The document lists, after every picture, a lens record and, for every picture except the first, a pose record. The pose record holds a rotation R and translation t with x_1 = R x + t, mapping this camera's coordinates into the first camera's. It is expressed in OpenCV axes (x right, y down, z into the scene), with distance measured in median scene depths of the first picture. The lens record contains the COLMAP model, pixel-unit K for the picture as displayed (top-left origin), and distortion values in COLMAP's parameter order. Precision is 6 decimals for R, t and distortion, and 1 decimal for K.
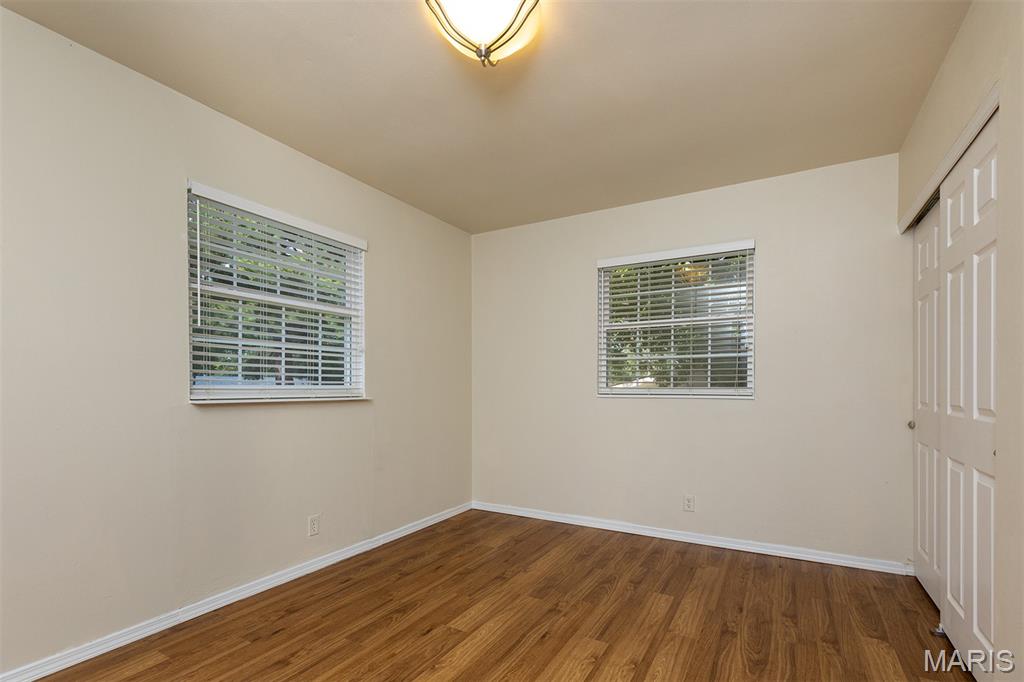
lens RADIAL K [[481.2, 0, 511.9], [0, 481.2, 340.1], [0, 0, 1]] dist [0.000384, 0.000017]
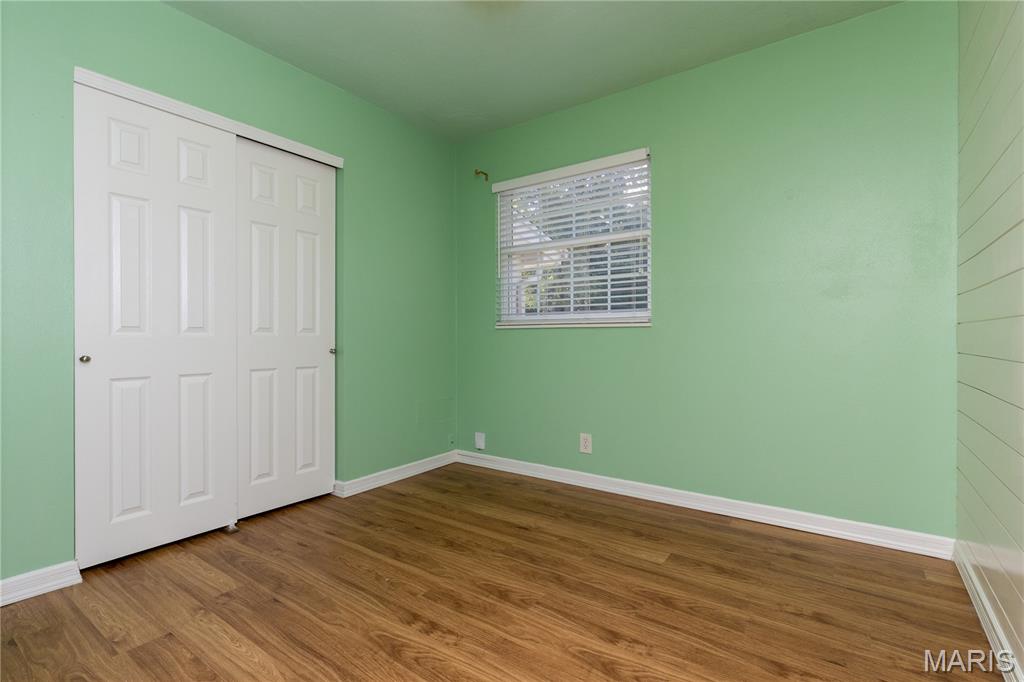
lens RADIAL K [[481.2, 0, 512.2], [0, 481.2, 338.8], [0, 0, 1]] dist [0.000384, 0.000017]
pose [[-0.114288, 0.023657, -0.993166, 0.641577], [0.113904, 0.993436, 0.010556, 0.111957], [0.986896, -0.111919, -0.116232, 0.902160]]
